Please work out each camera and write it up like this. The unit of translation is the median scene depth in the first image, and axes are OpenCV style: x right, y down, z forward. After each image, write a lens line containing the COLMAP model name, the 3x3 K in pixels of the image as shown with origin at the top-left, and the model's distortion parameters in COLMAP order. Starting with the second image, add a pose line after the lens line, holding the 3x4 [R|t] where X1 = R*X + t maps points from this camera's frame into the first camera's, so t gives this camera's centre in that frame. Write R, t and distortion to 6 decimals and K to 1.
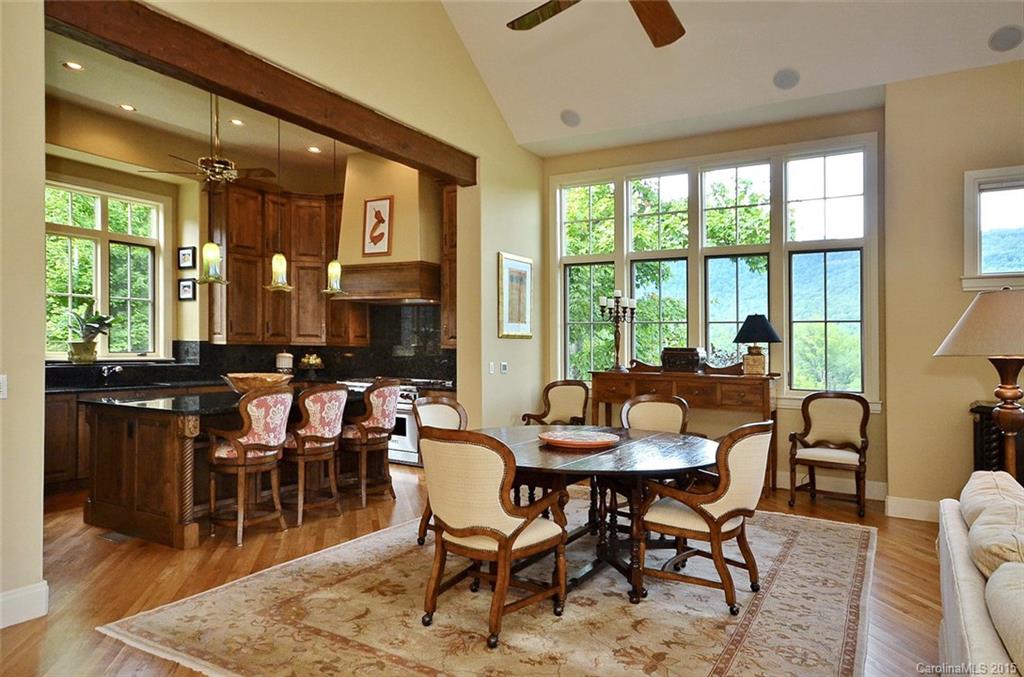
lens RADIAL K [[649.3, 0, 516.3], [0, 649.3, 345.0], [0, 0, 1]] dist [0.000687, 0.000295]
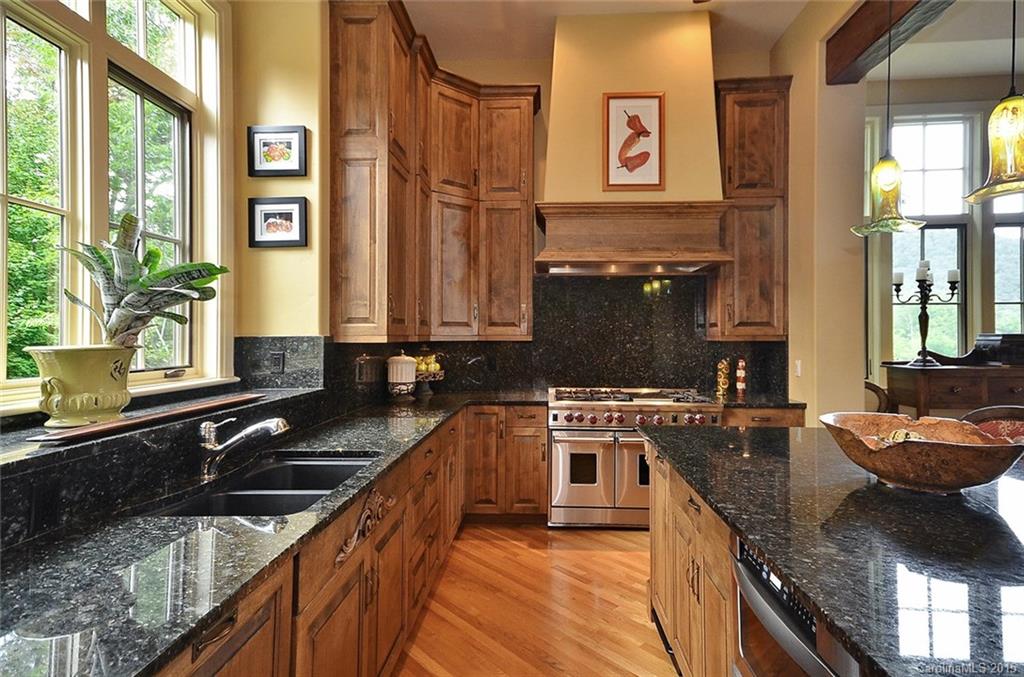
lens RADIAL K [[551.5, 0, 512.0], [0, 551.5, 330.0], [0, 0, 1]] dist [0.022693, -0.003450]
pose [[0.879697, -0.014005, 0.475328, -0.554175], [0.018423, 0.999820, -0.004637, -0.006484], [-0.475177, 0.012836, 0.879796, 0.595282]]
